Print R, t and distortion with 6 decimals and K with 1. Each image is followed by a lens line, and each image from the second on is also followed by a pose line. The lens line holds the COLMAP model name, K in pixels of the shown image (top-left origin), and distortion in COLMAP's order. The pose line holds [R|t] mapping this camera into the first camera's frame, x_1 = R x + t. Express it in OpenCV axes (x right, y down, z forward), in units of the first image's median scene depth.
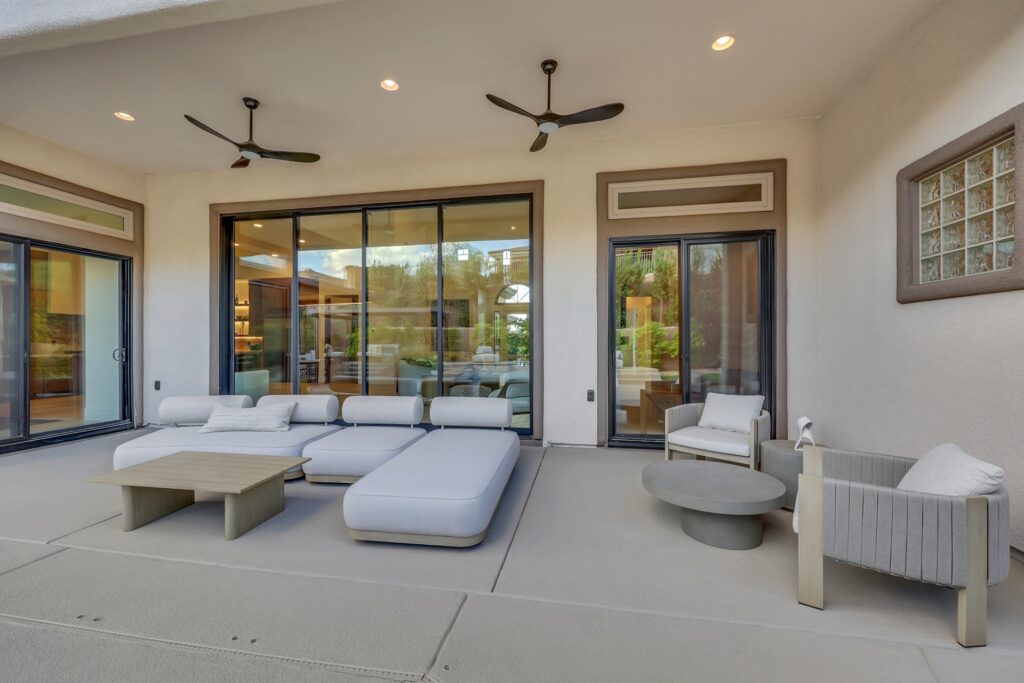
lens RADIAL K [[431.7, 0, 512.0], [0, 431.7, 341.5], [0, 0, 1]] dist [-0.000014, 0.000020]
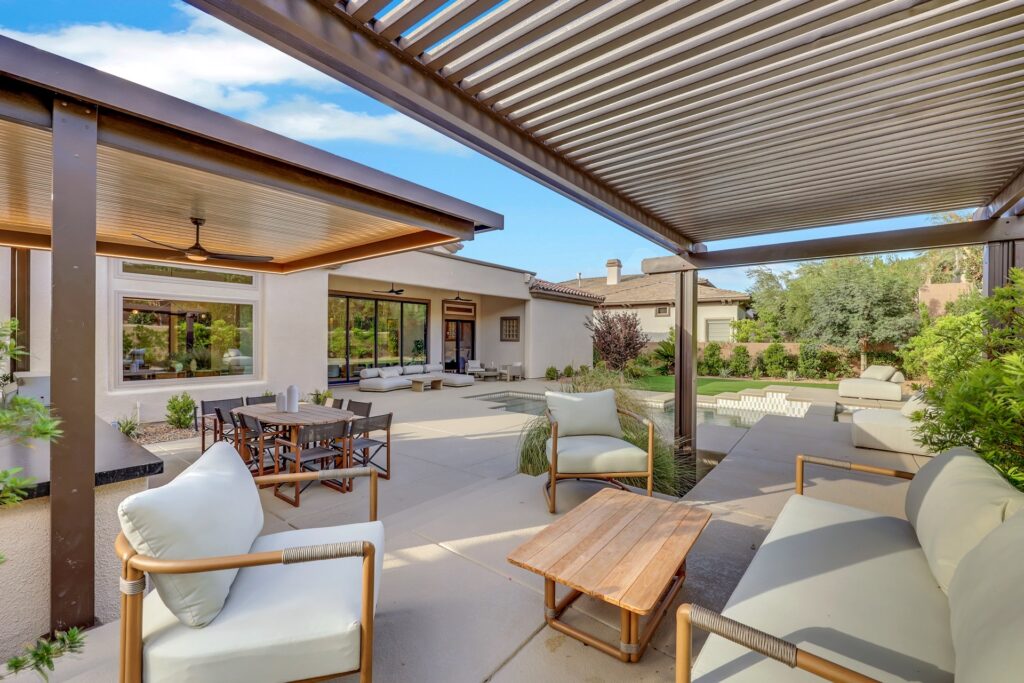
lens RADIAL K [[418.9, 0, 512.9], [0, 418.9, 338.2], [0, 0, 1]] dist [-0.000214, 0.000067]
pose [[0.453215, 0.001818, 0.891399, -2.763344], [-0.014976, 0.999872, 0.005575, -0.114084], [-0.891276, -0.015876, 0.453184, -1.137709]]
